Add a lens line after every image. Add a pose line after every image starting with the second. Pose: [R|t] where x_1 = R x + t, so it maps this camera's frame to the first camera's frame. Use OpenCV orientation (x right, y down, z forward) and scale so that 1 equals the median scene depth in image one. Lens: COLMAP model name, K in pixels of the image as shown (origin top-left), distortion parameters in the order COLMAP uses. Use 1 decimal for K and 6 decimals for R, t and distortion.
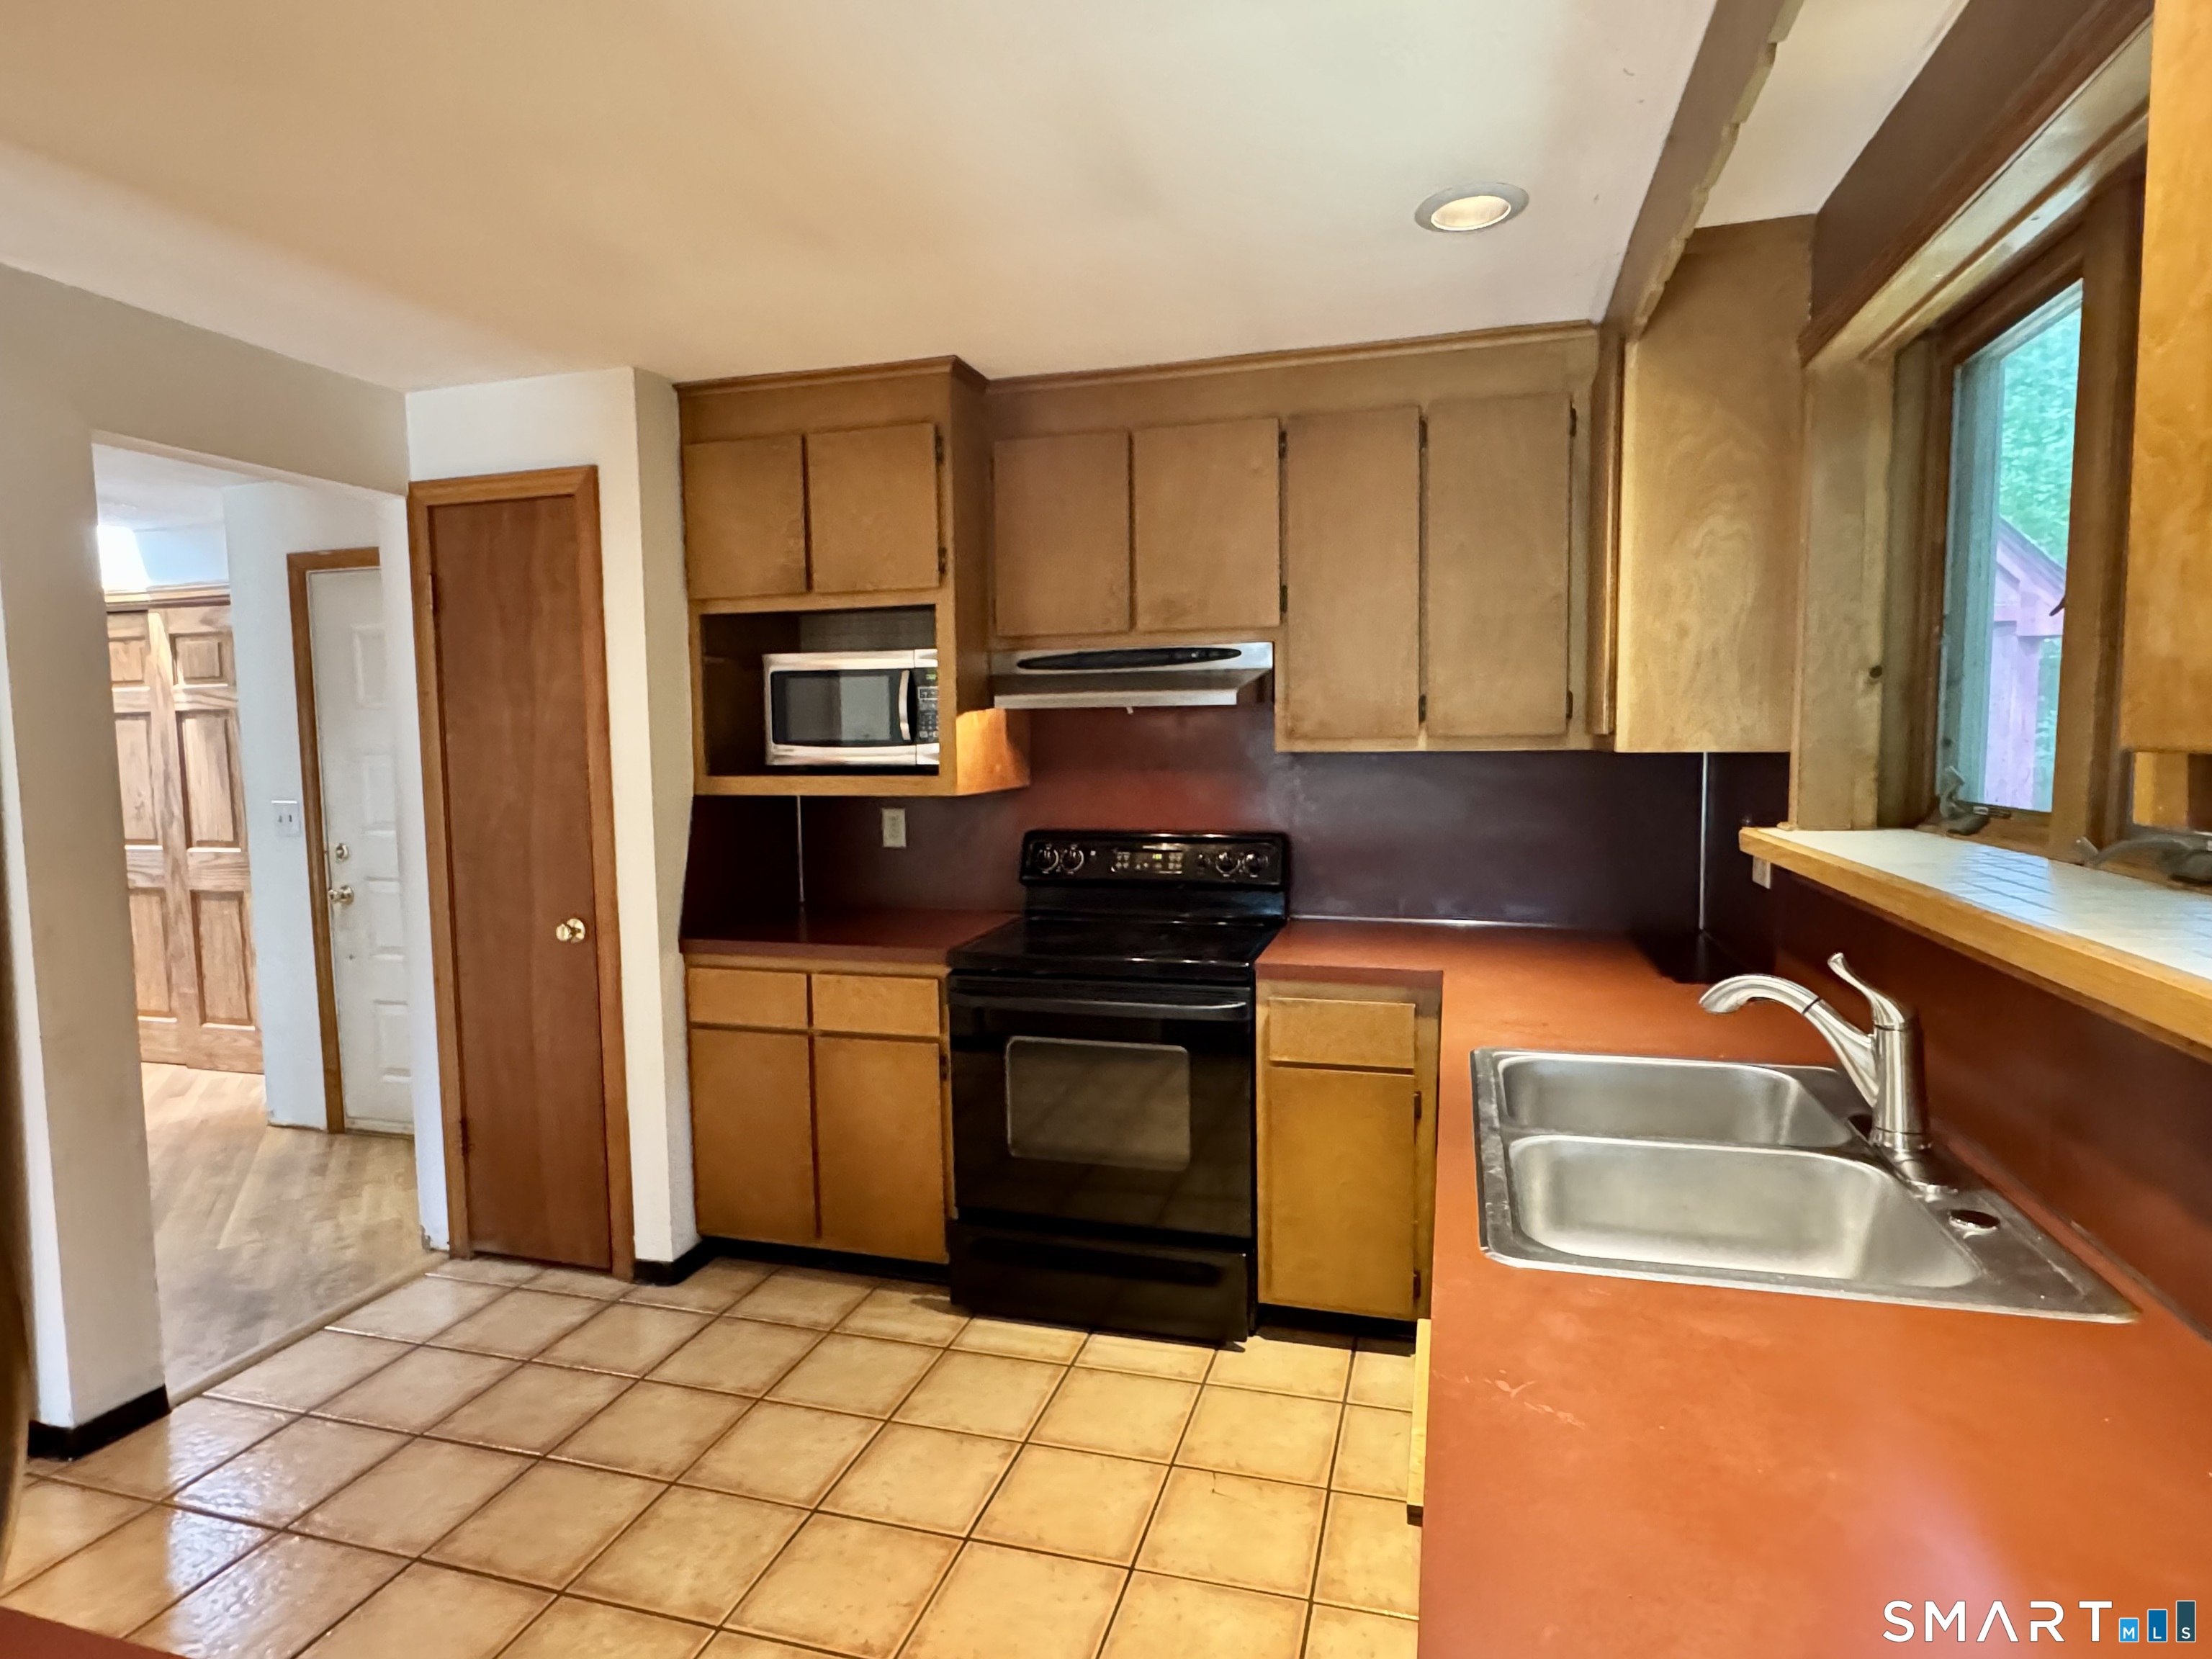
lens RADIAL K [[1242.5, 0, 1123.5], [0, 1242.5, 820.4], [0, 0, 1]] dist [-0.004765, 0.003015]
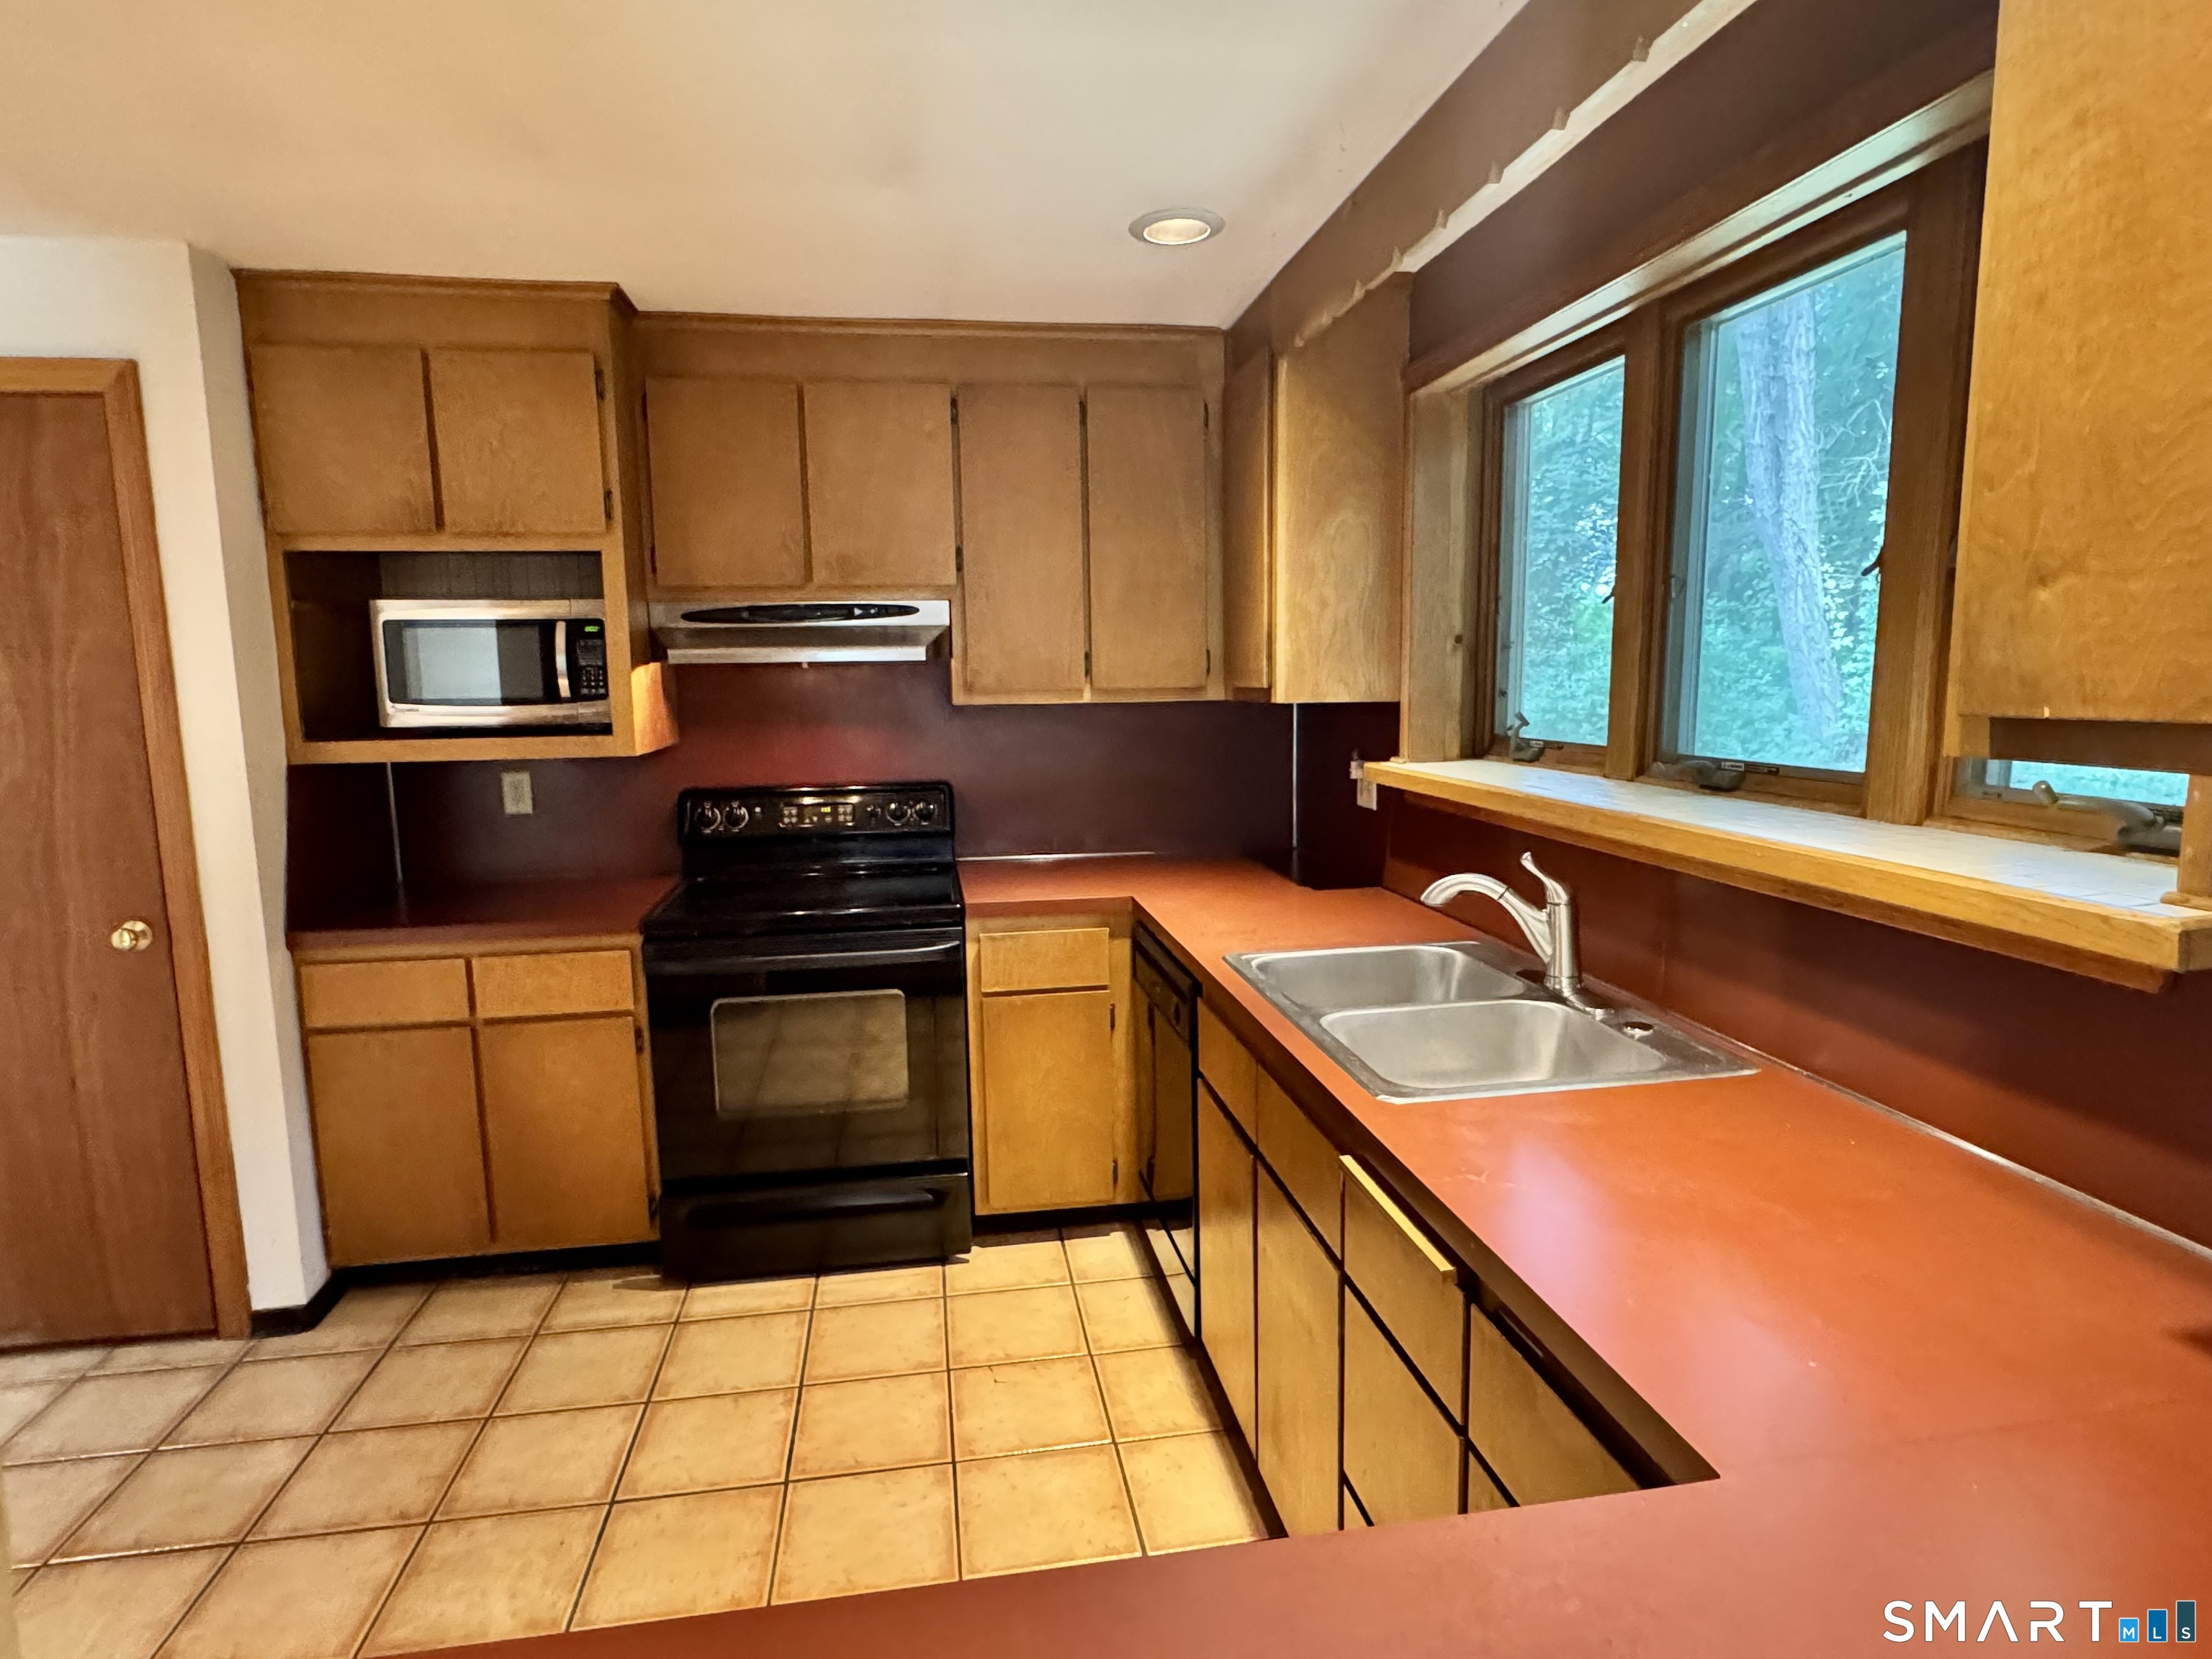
lens RADIAL K [[1242.5, 0, 1123.5], [0, 1242.5, 820.4], [0, 0, 1]] dist [-0.004765, 0.003015]
pose [[0.898828, -0.054032, 0.434958, -0.223226], [0.034044, 0.997981, 0.053622, -0.009090], [-0.436977, -0.033390, 0.898853, -0.018174]]
